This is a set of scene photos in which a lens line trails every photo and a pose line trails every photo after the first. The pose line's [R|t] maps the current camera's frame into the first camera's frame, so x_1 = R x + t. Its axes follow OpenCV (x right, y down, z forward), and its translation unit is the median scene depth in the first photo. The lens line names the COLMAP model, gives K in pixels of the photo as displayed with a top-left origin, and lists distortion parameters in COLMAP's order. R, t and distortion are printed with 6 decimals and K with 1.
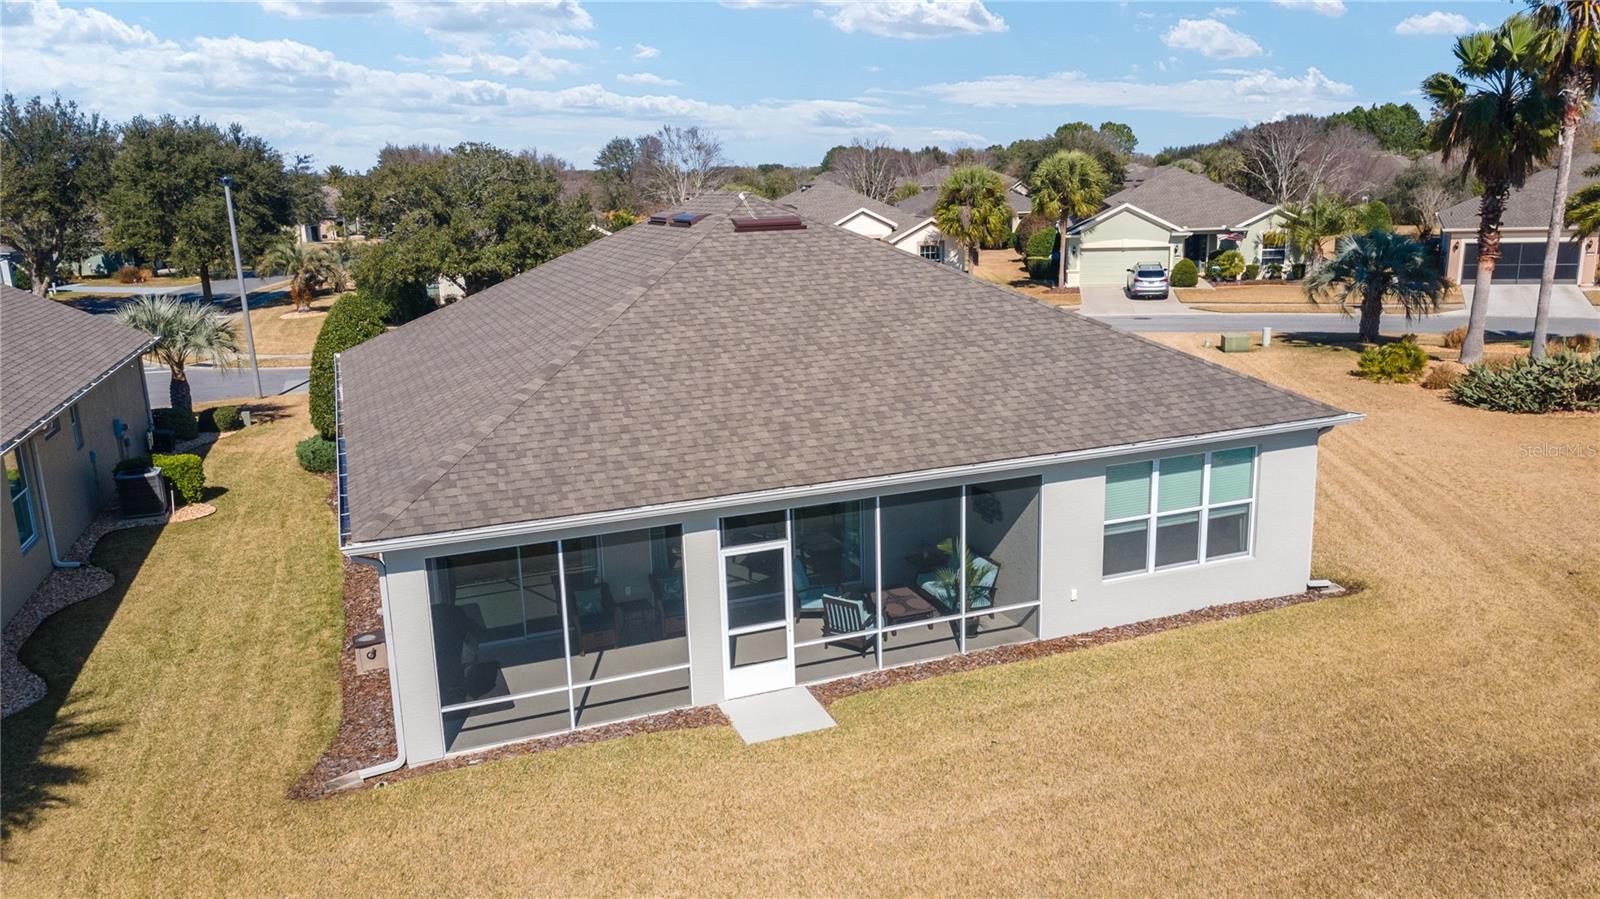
lens RADIAL K [[1162.7, 0, 798.3], [0, 1162.7, 445.2], [0, 0, 1]] dist [0.029808, 0.032133]
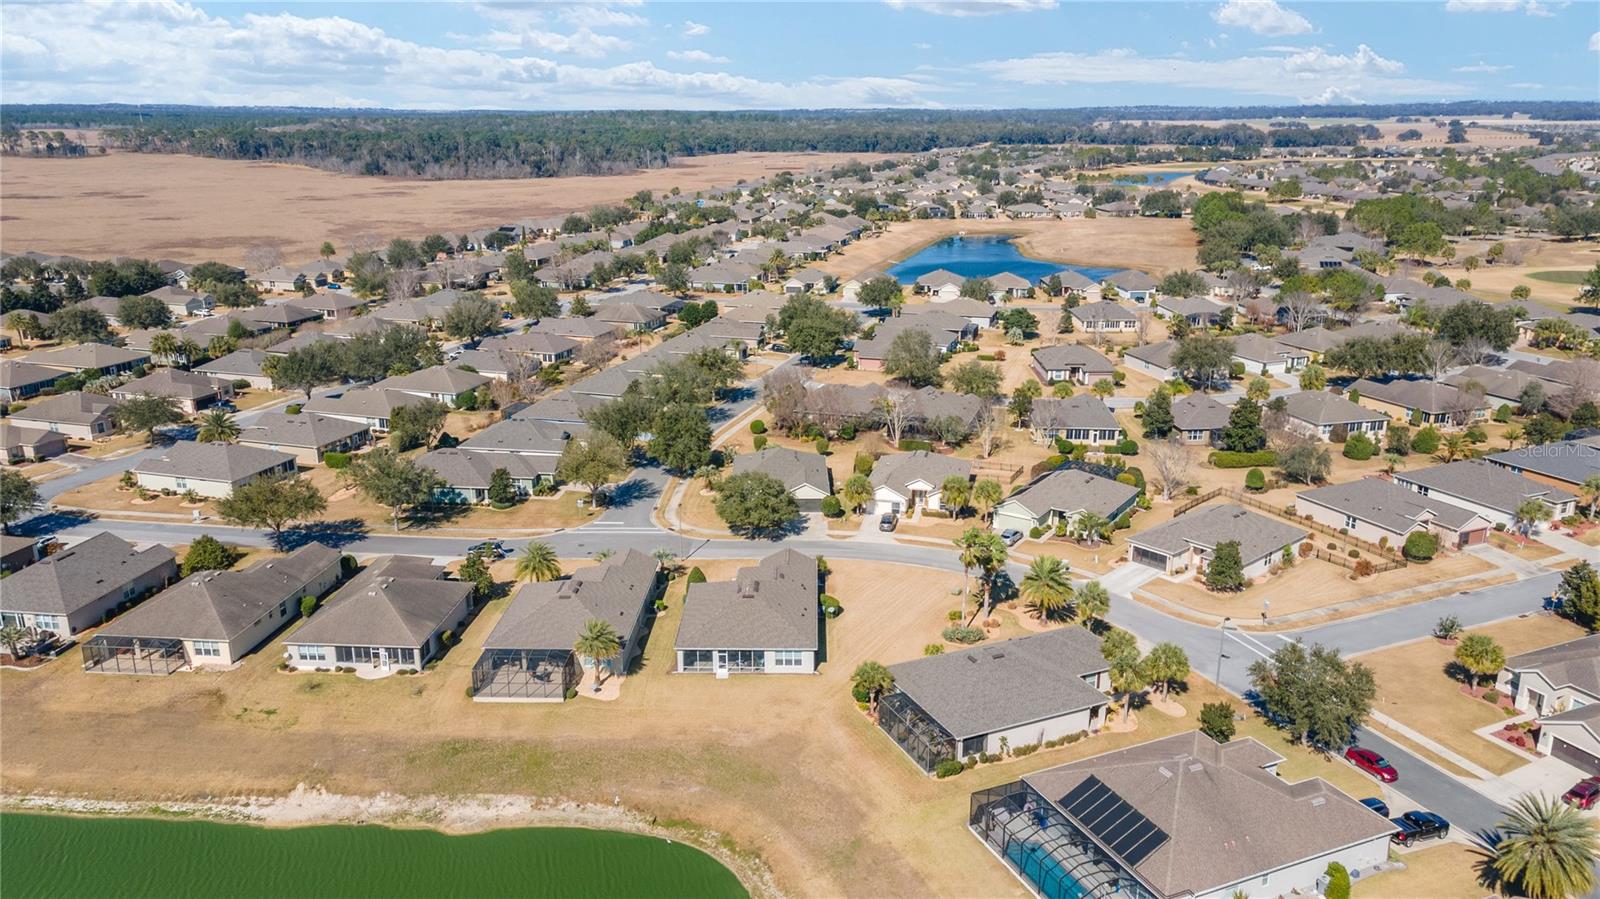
lens RADIAL K [[1162.7, 0, 796.2], [0, 1162.7, 447.8], [0, 0, 1]] dist [0.029808, 0.032133]
pose [[0.924807, 0.132060, -0.356781, 2.624993], [-0.108636, 0.990440, 0.085011, -1.737698], [0.364596, -0.039860, 0.930312, -5.242470]]
